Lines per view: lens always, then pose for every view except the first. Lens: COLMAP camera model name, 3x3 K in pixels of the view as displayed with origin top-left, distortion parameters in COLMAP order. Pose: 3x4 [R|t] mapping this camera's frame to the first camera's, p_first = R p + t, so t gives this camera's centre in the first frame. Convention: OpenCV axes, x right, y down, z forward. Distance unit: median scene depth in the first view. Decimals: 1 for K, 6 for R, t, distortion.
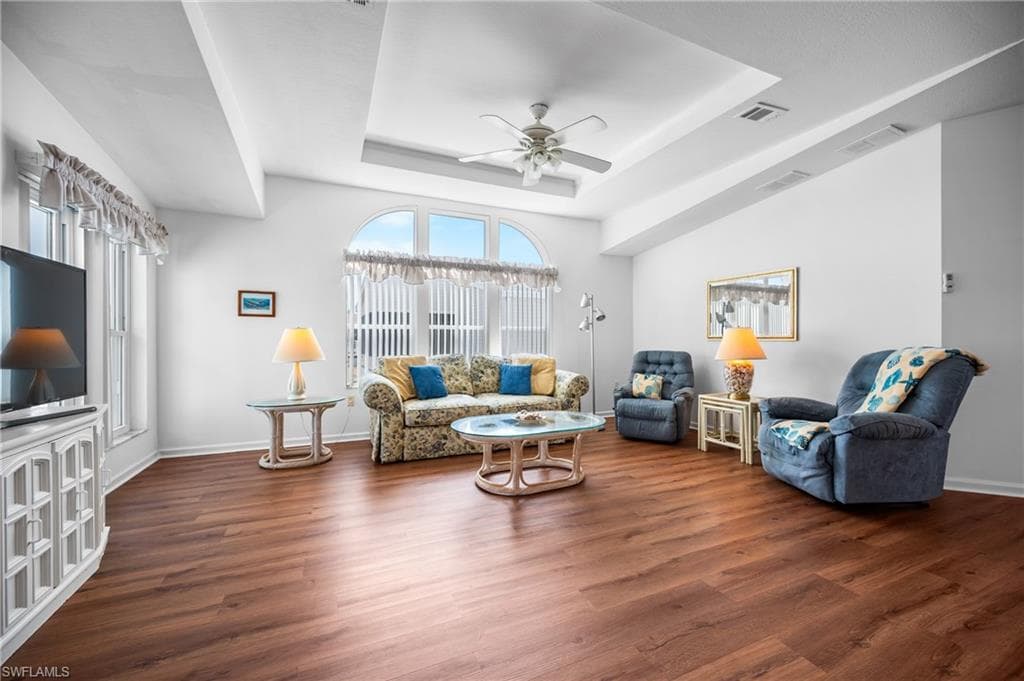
lens RADIAL K [[408.4, 0, 512.6], [0, 408.4, 338.3], [0, 0, 1]] dist [-0.002013, 0.001467]
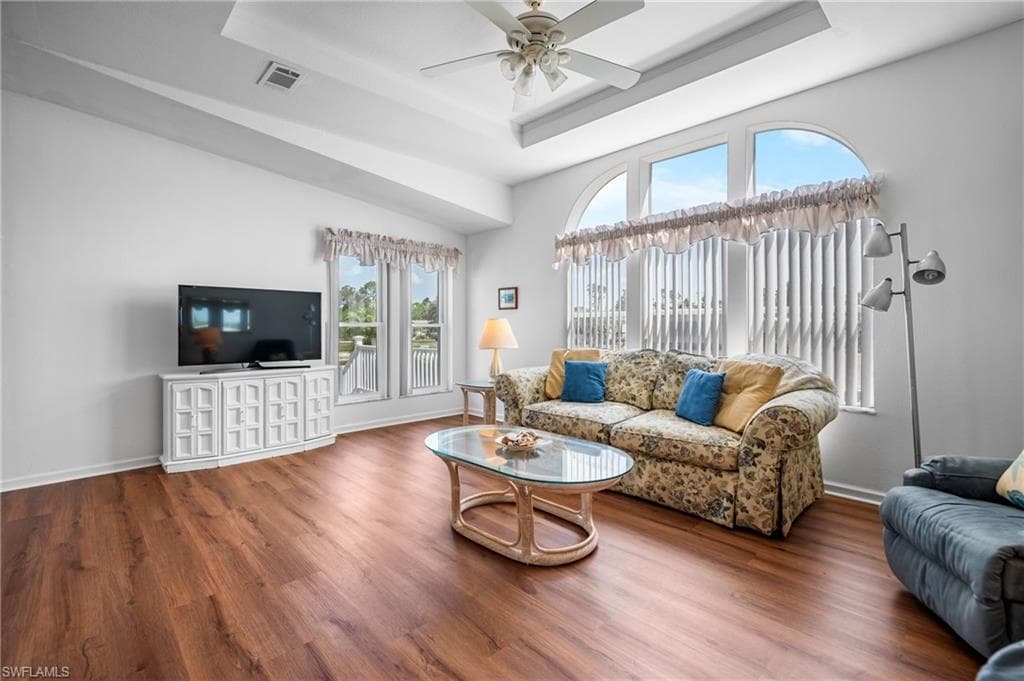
lens RADIAL K [[449.5, 0, 498.2], [0, 449.5, 324.7], [0, 0, 1]] dist [-0.000637, -0.001273]
pose [[0.333916, -0.005517, -0.942587, 0.549496], [0.005159, 0.999979, -0.004025, -0.003599], [0.942589, -0.003519, 0.333937, 0.509022]]
